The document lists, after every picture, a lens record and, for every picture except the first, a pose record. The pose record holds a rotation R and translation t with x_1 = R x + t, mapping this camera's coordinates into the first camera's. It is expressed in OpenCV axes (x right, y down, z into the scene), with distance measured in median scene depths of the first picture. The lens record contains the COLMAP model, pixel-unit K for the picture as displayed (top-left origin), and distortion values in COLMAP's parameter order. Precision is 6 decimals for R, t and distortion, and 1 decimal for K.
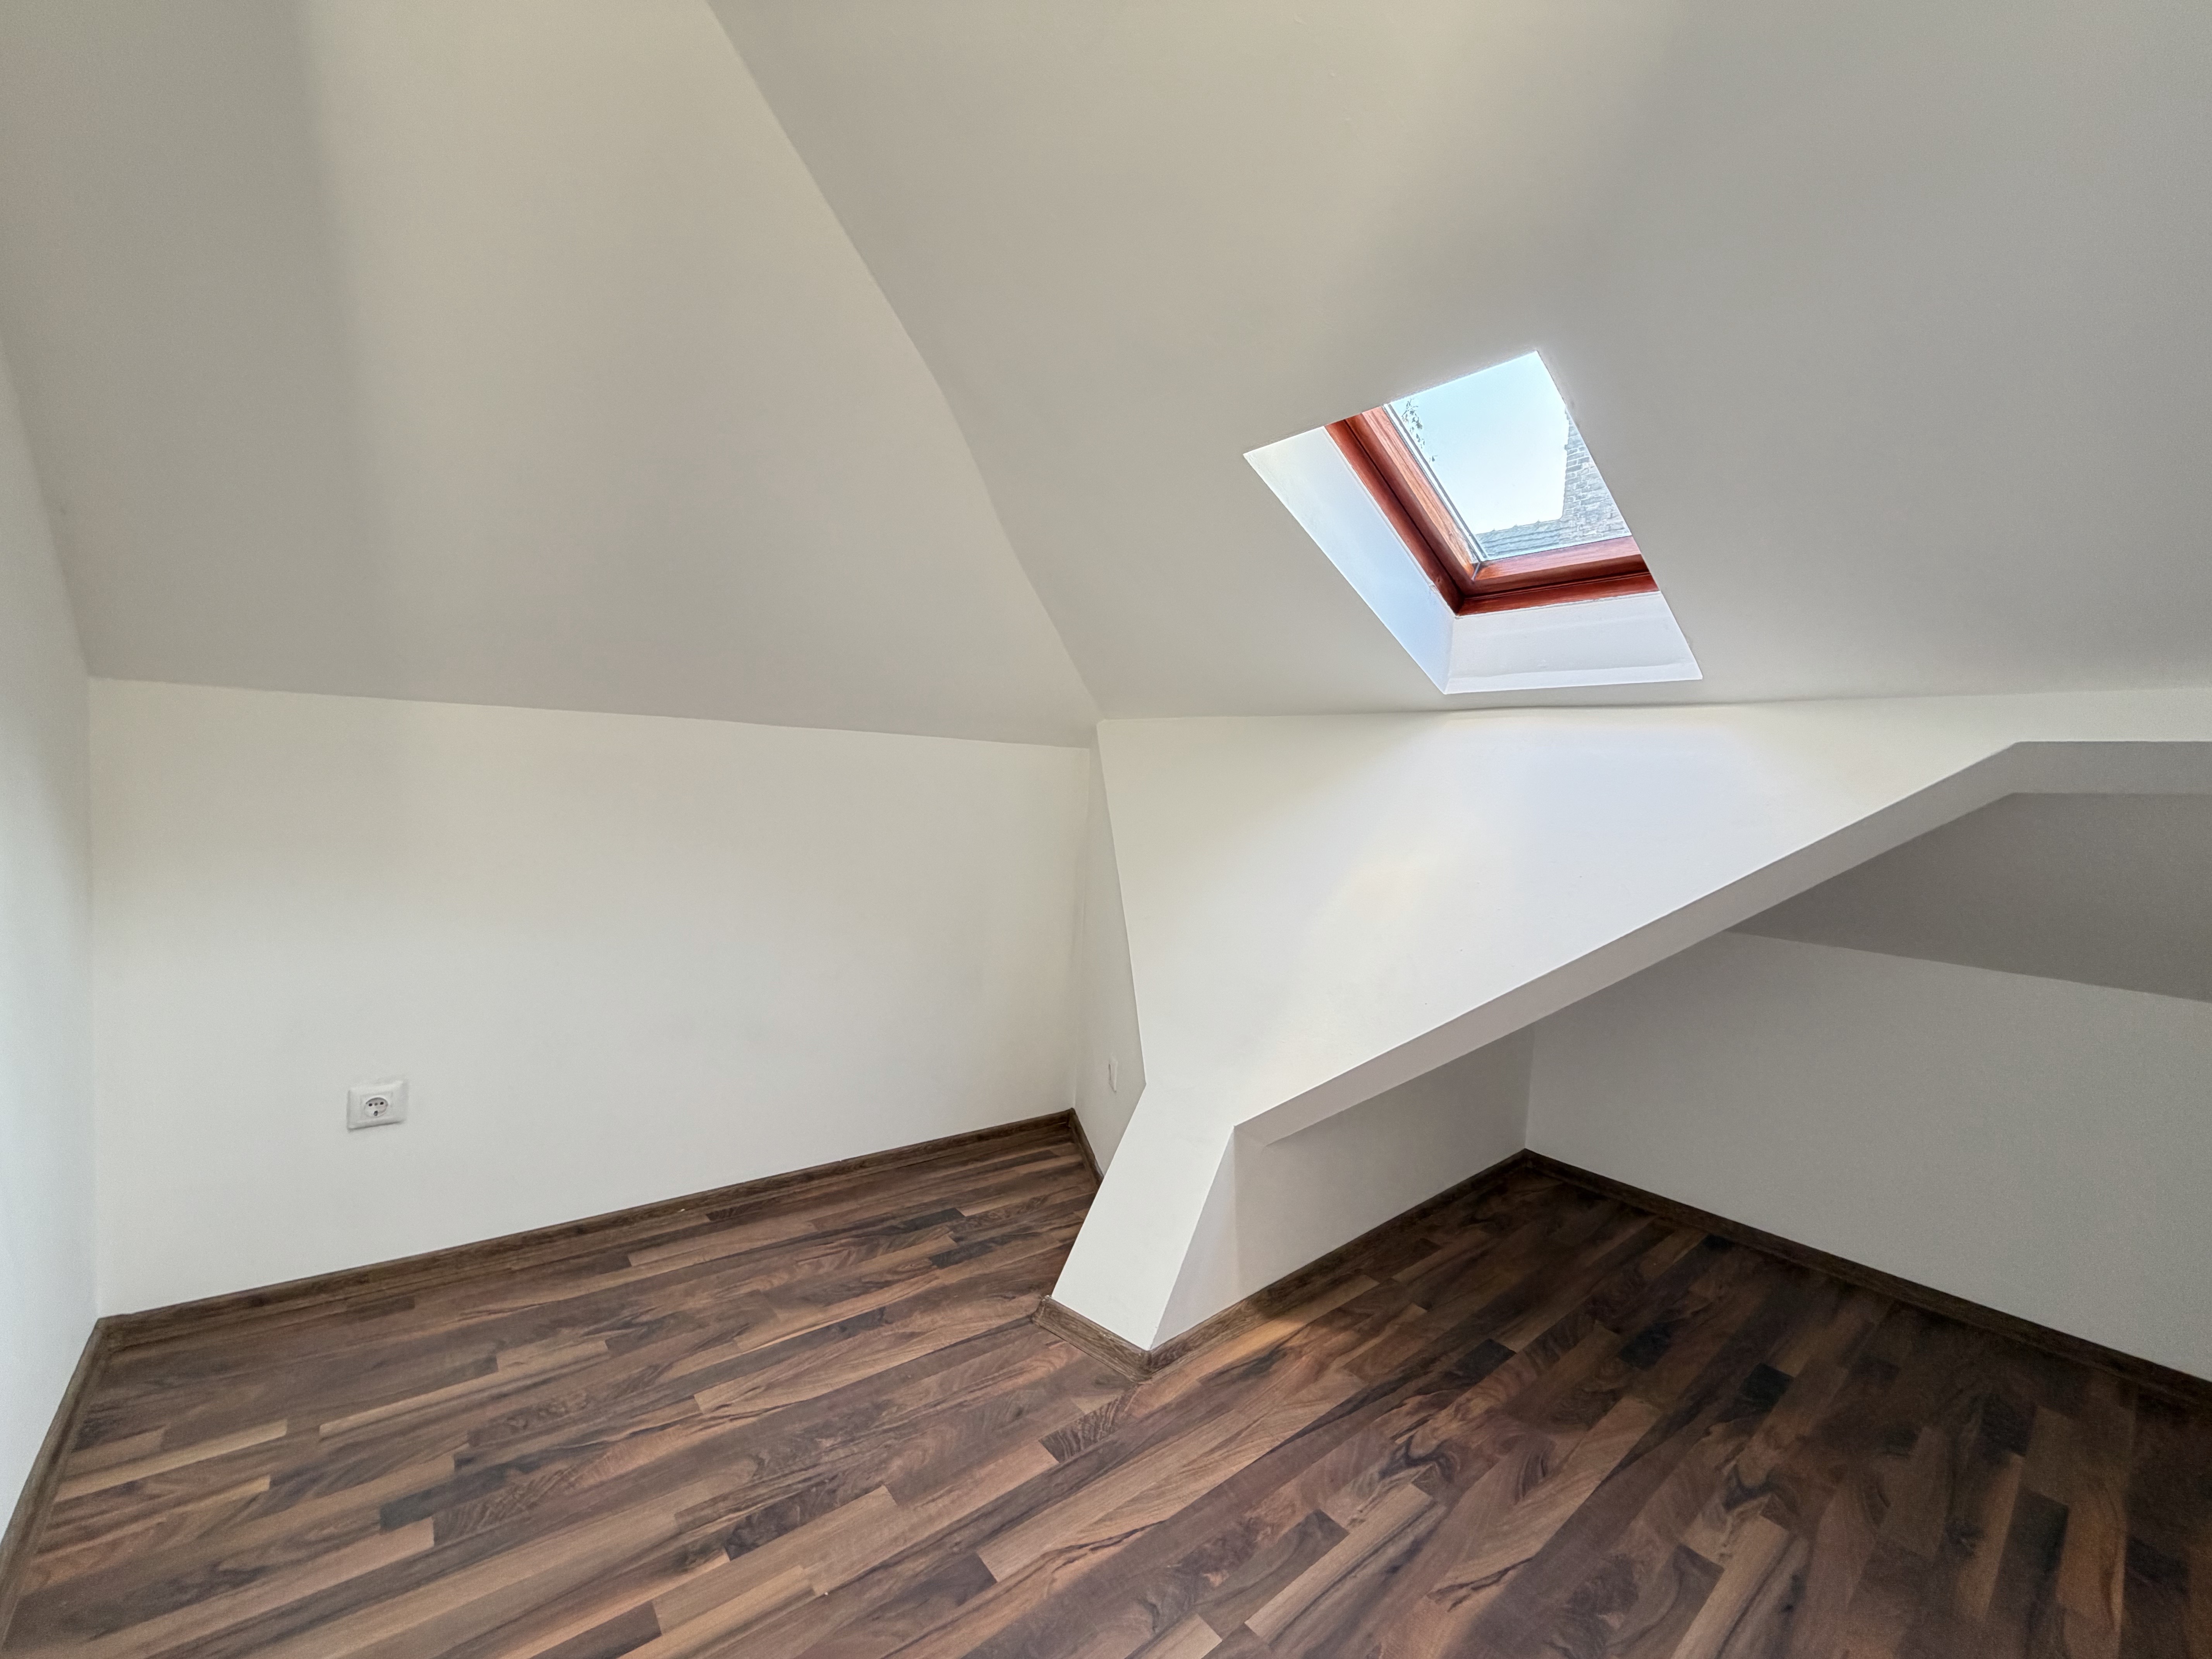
lens RADIAL K [[885.4, 0, 1100.2], [0, 885.4, 835.5], [0, 0, 1]] dist [0.001818, 0.000235]
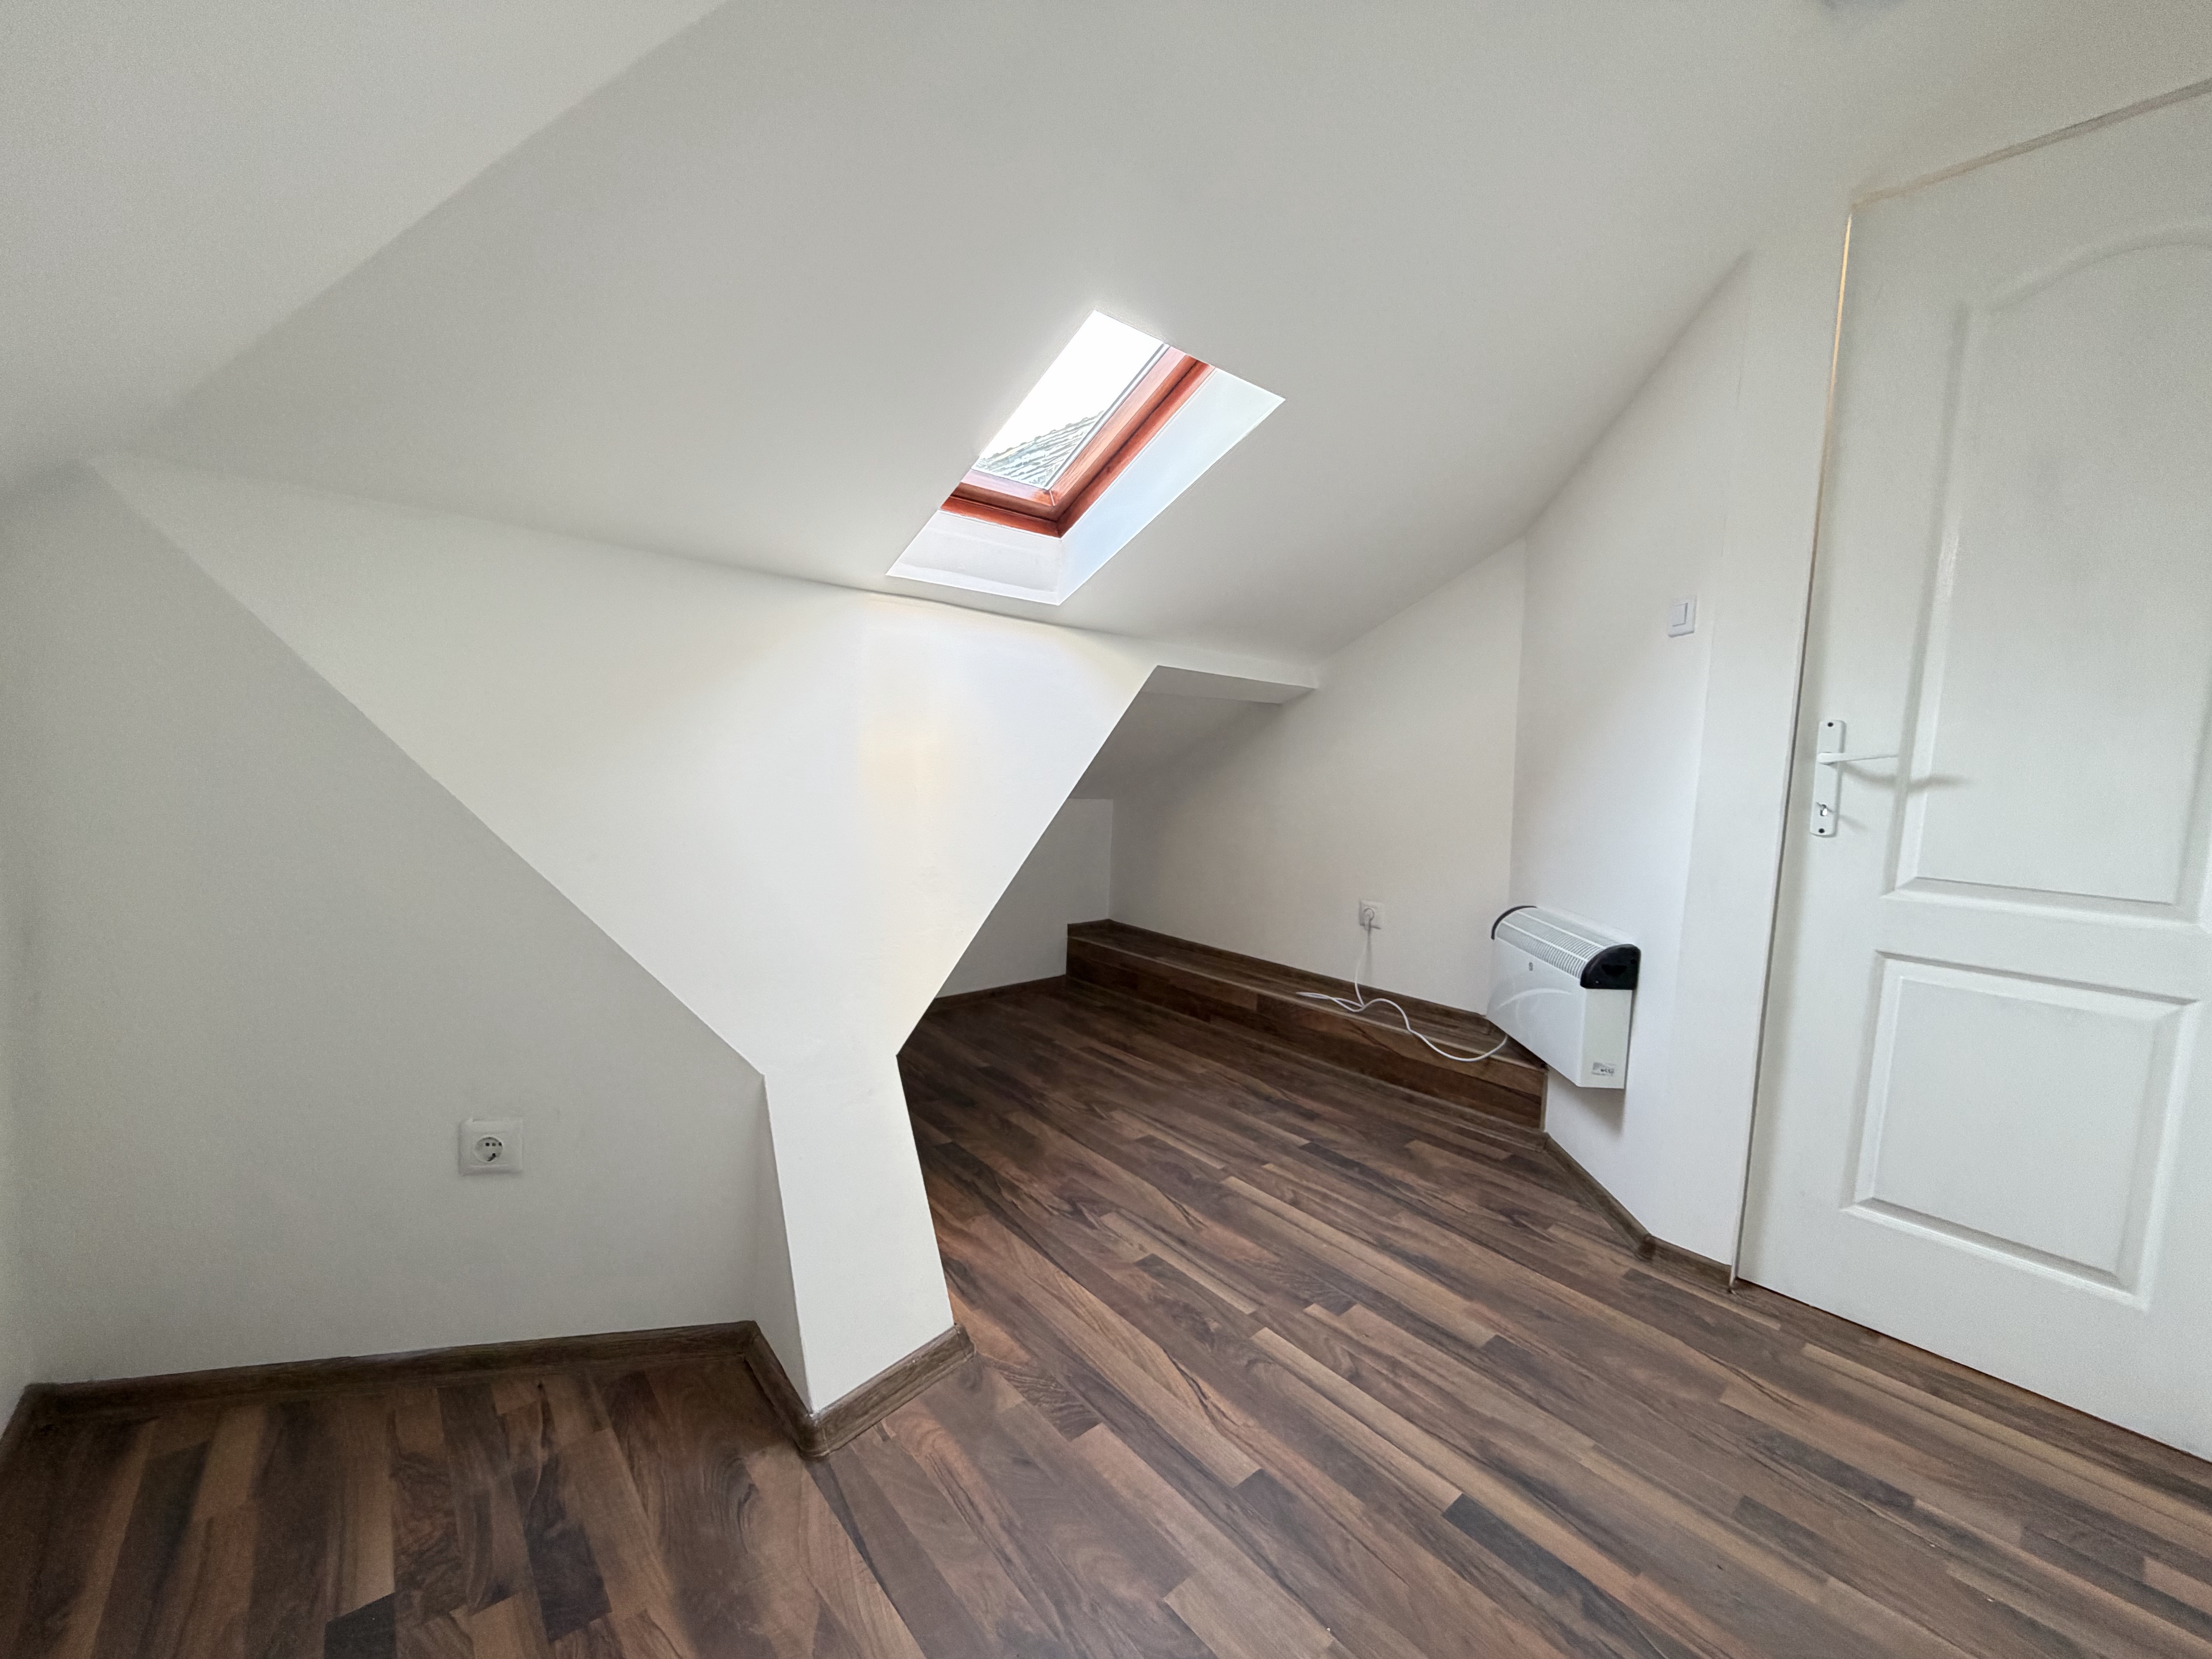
lens RADIAL K [[885.4, 0, 1100.7], [0, 885.4, 829.5], [0, 0, 1]] dist [0.001818, 0.000235]
pose [[-0.025964, -0.133357, 0.990728, -0.843596], [0.003993, 0.991040, 0.133503, -0.008998], [-0.999655, 0.007422, -0.025199, 1.003238]]
